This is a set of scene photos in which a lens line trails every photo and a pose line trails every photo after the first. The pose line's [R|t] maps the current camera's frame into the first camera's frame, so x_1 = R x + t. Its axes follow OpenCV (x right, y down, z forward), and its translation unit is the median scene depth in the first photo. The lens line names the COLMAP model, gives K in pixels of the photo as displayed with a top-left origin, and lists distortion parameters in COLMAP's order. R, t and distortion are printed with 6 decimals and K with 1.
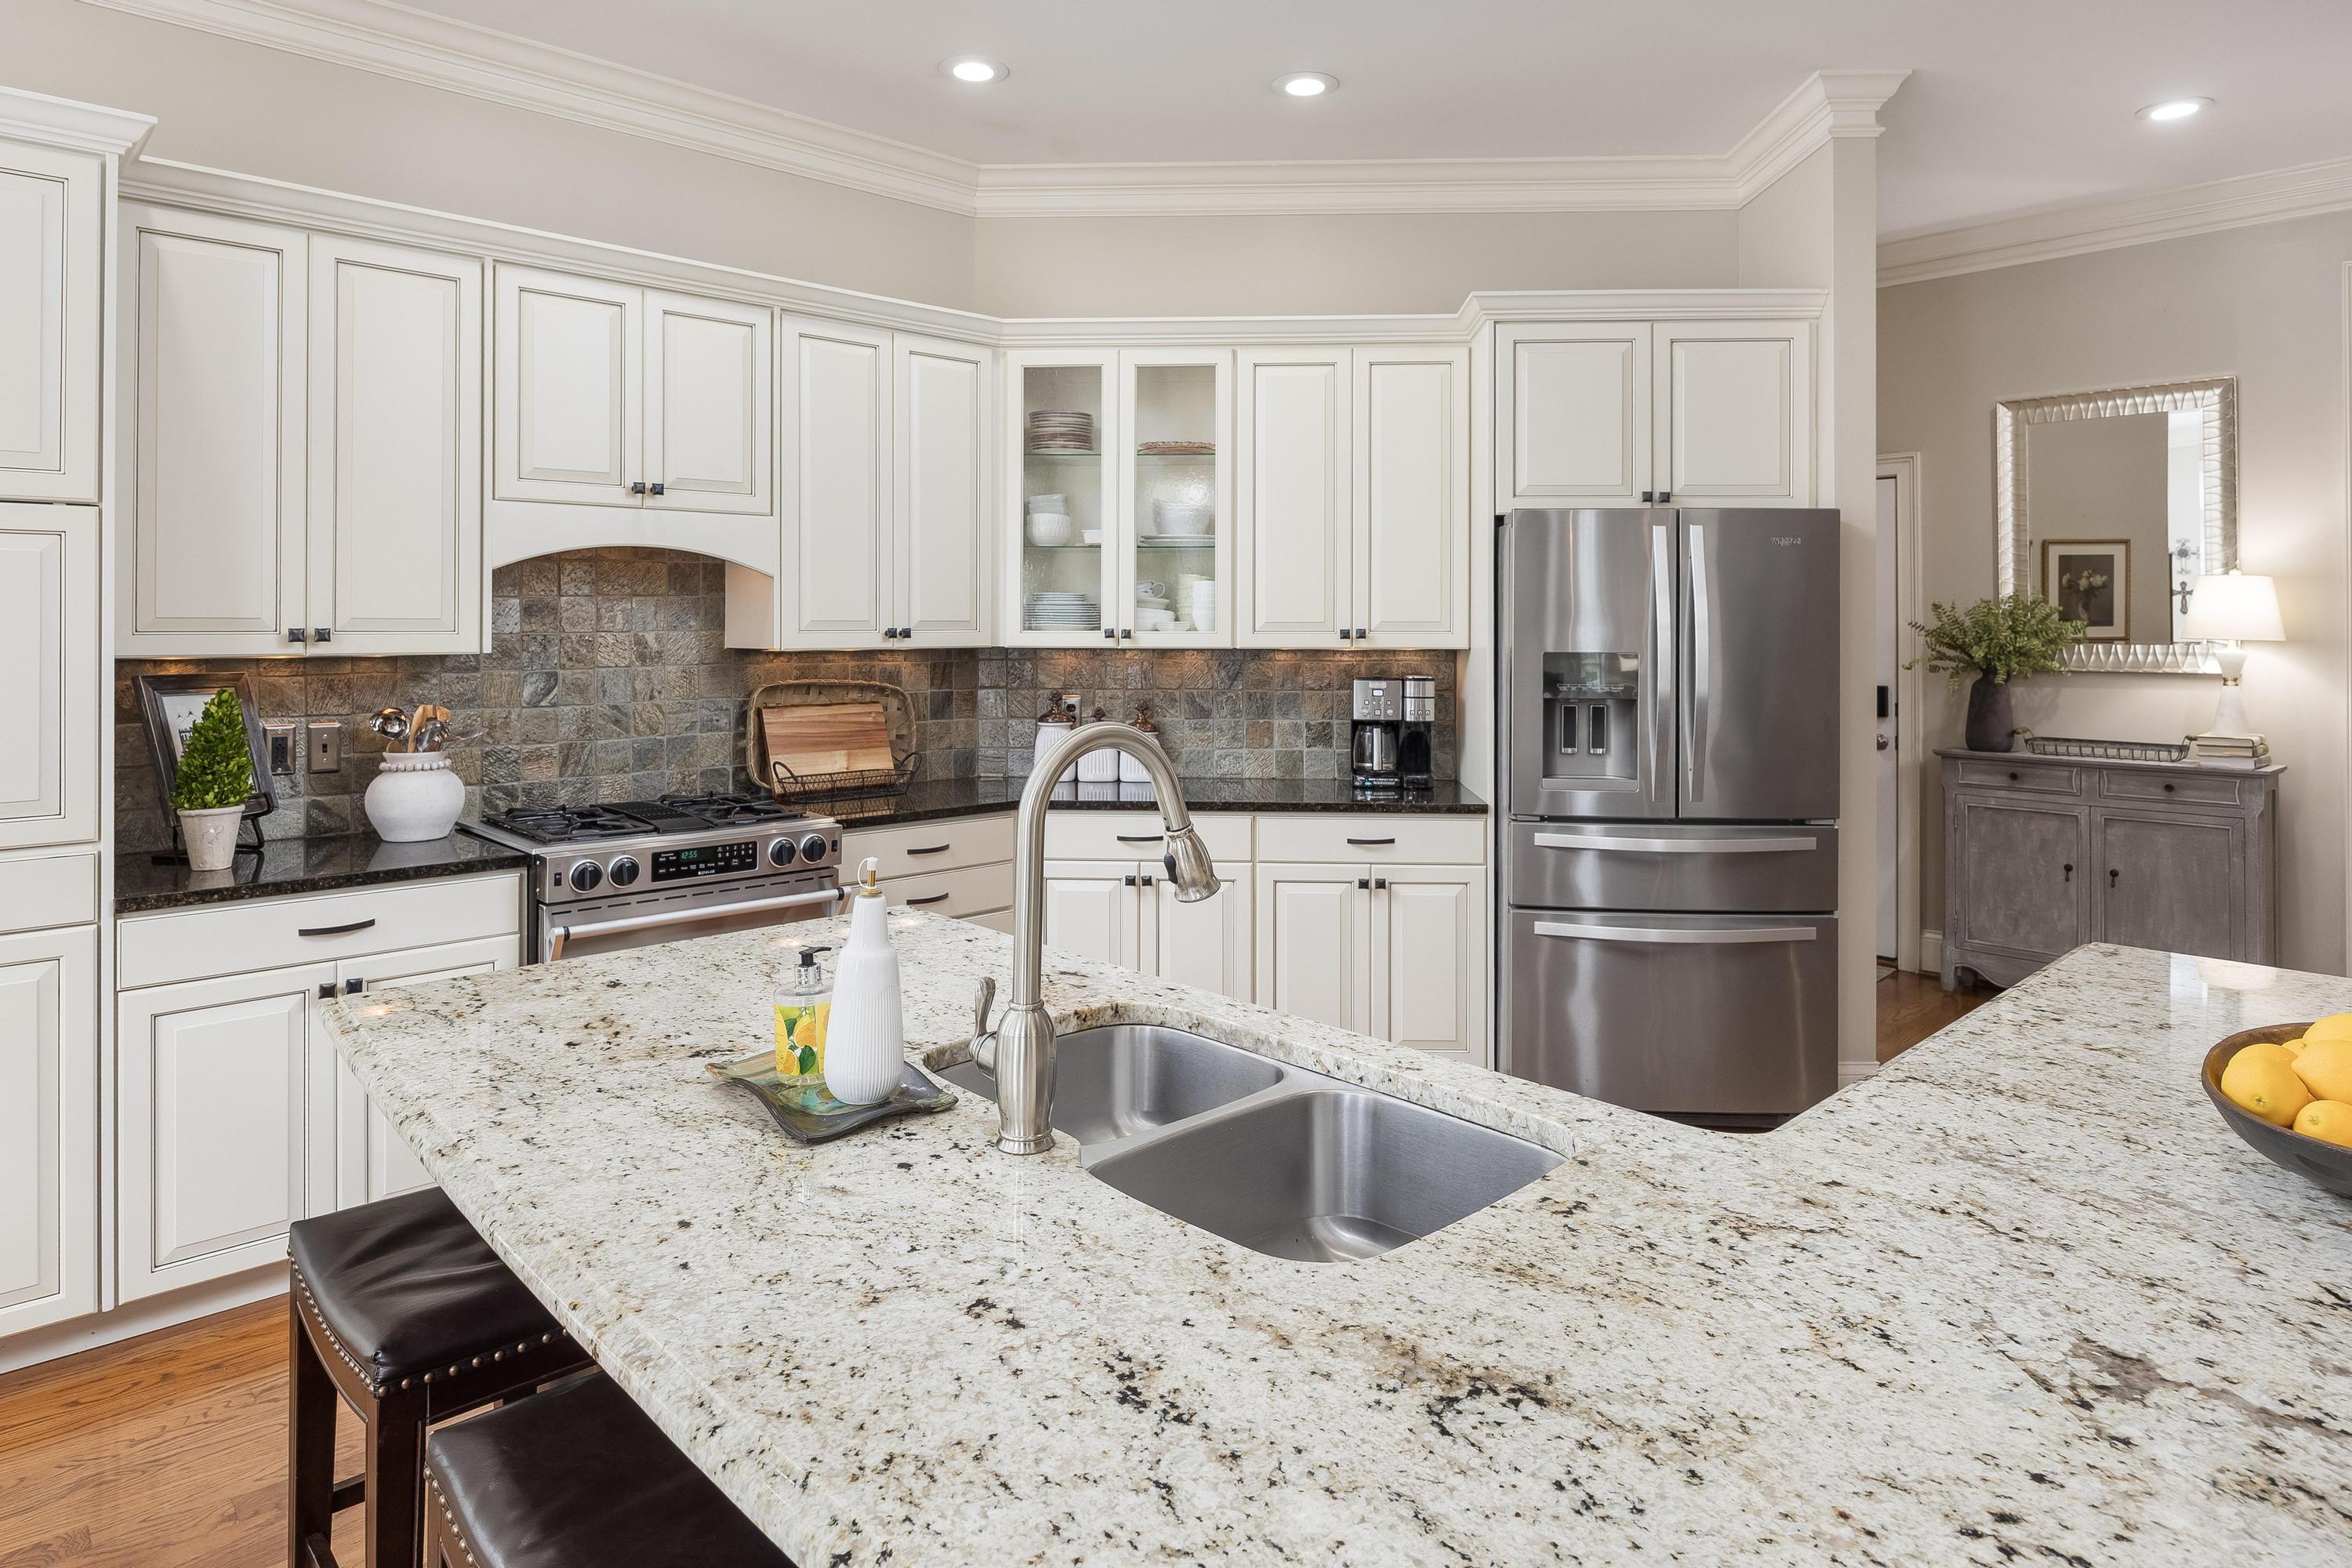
lens RADIAL K [[1345.1, 0, 1190.7], [0, 1345.1, 612.8], [0, 0, 1]] dist [-0.002339, 0.001222]
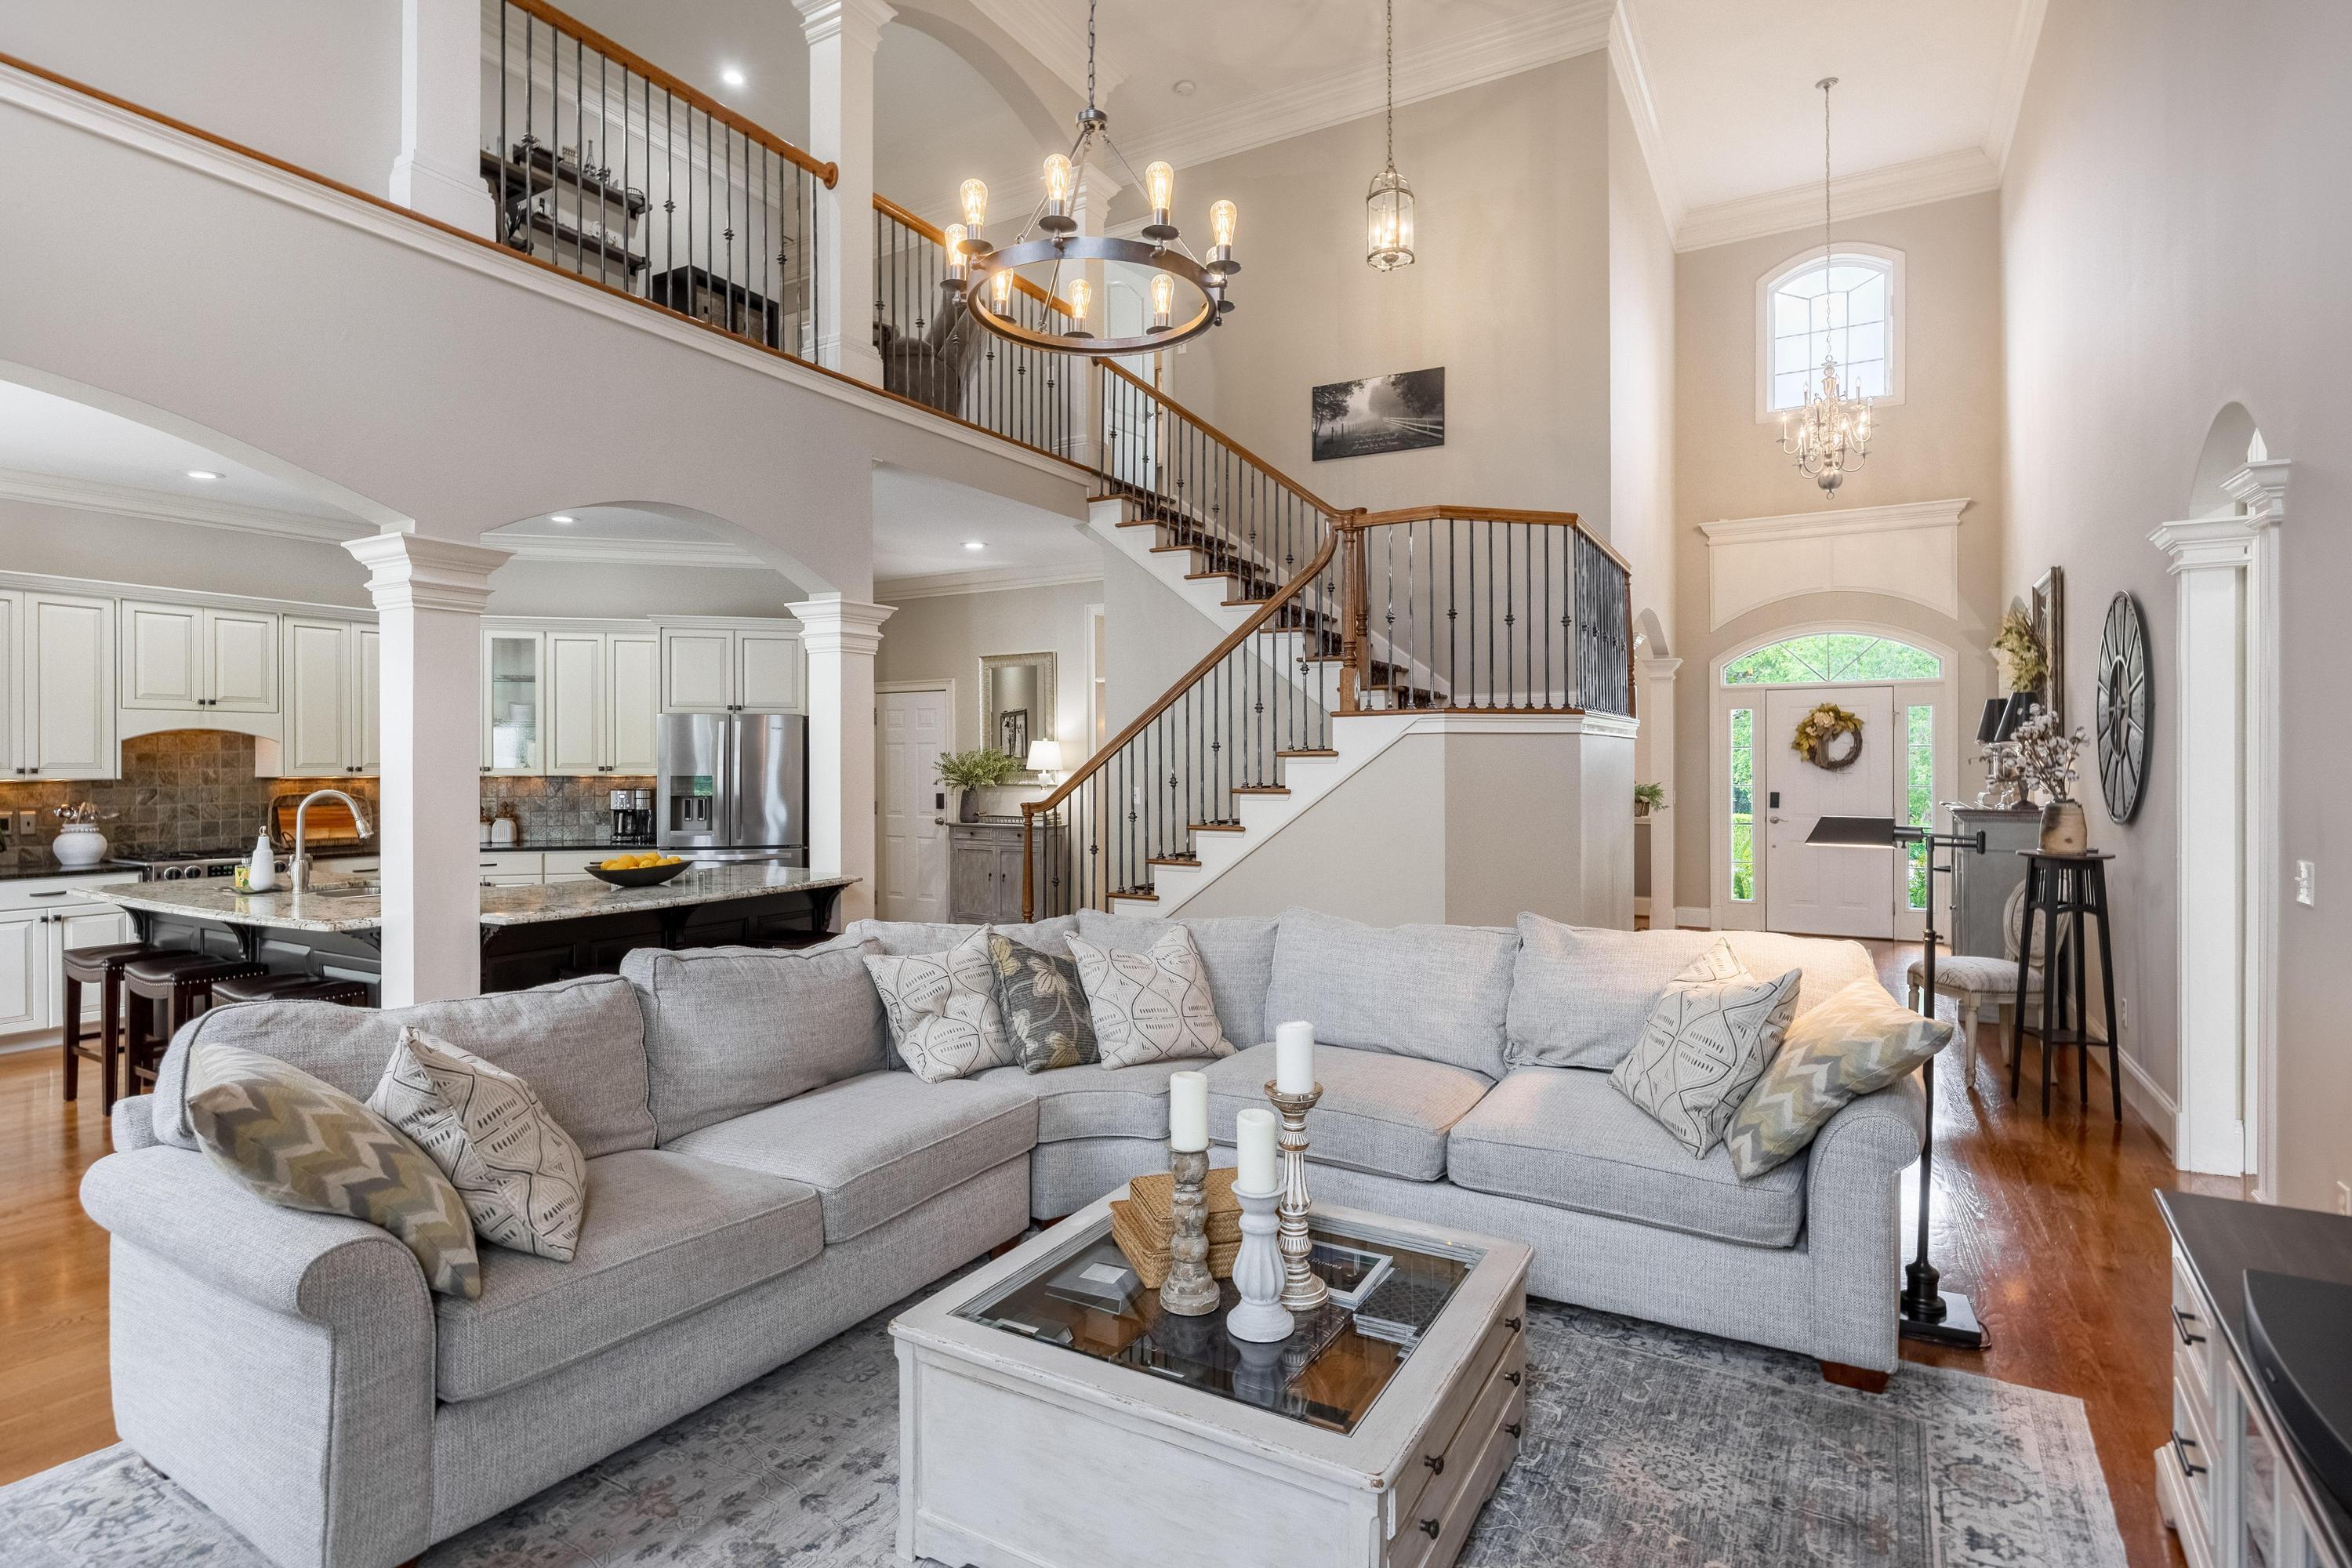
lens RADIAL K [[1151.1, 0, 1185.8], [0, 1151.1, 769.9], [0, 0, 1]] dist [-0.011695, 0.001068]
pose [[0.951747, -0.004705, 0.306847, 0.514836], [0.000176, 0.999891, 0.014783, -0.010395], [-0.306883, -0.014016, 0.951644, -1.194020]]
